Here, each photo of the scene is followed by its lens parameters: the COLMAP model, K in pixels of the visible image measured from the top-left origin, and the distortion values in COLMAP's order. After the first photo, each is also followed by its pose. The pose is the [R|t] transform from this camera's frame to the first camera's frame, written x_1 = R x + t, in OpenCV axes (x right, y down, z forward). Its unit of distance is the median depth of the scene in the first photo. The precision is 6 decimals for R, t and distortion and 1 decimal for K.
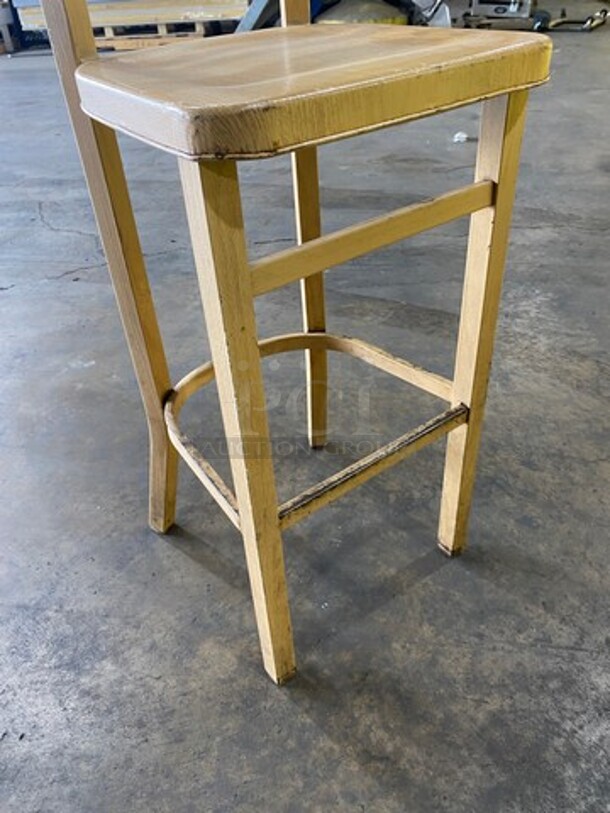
lens RADIAL K [[620.5, 0, 298.3], [0, 620.5, 404.7], [0, 0, 1]] dist [0.021997, -0.010545]
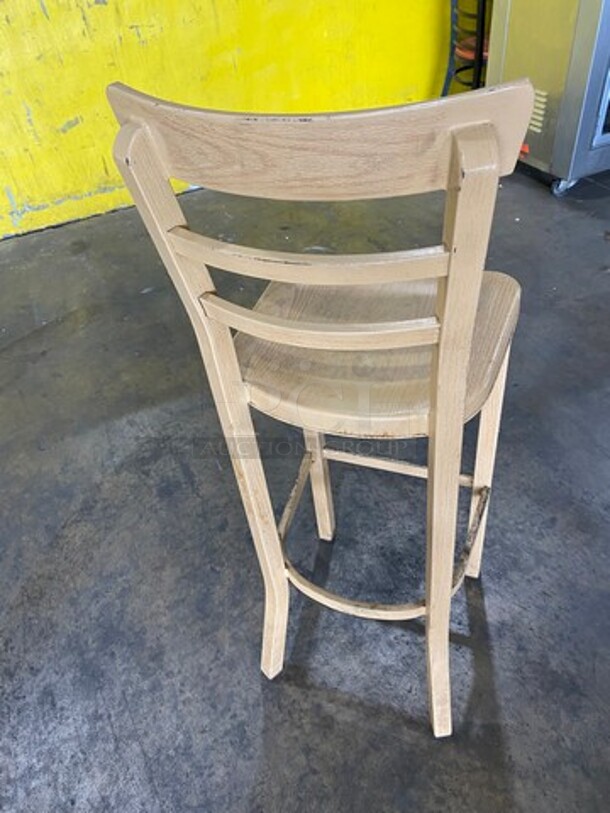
lens RADIAL K [[620.5, 0, 311.9], [0, 620.5, 410.5], [0, 0, 1]] dist [0.021997, -0.010545]
pose [[-0.529119, -0.474827, 0.703258, -0.713674], [0.602217, 0.373745, 0.705443, -1.067378], [-0.597802, 0.796777, 0.088193, 0.737975]]
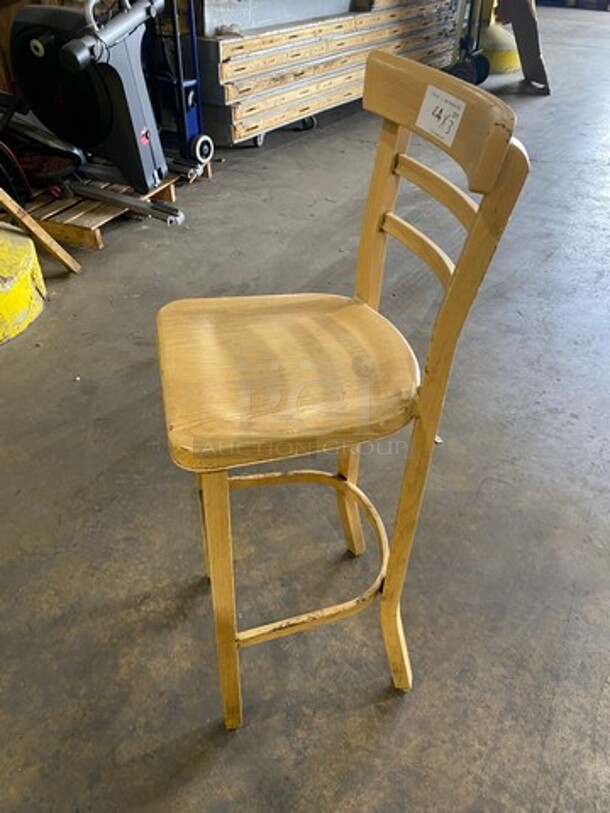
lens RADIAL K [[620.5, 0, 302.2], [0, 620.5, 406.6], [0, 0, 1]] dist [0.021997, -0.010545]
pose [[-0.409140, 0.605517, -0.682608, 0.719862], [-0.541997, 0.440546, 0.715653, -1.075548], [0.734060, 0.662774, 0.147943, 0.590430]]
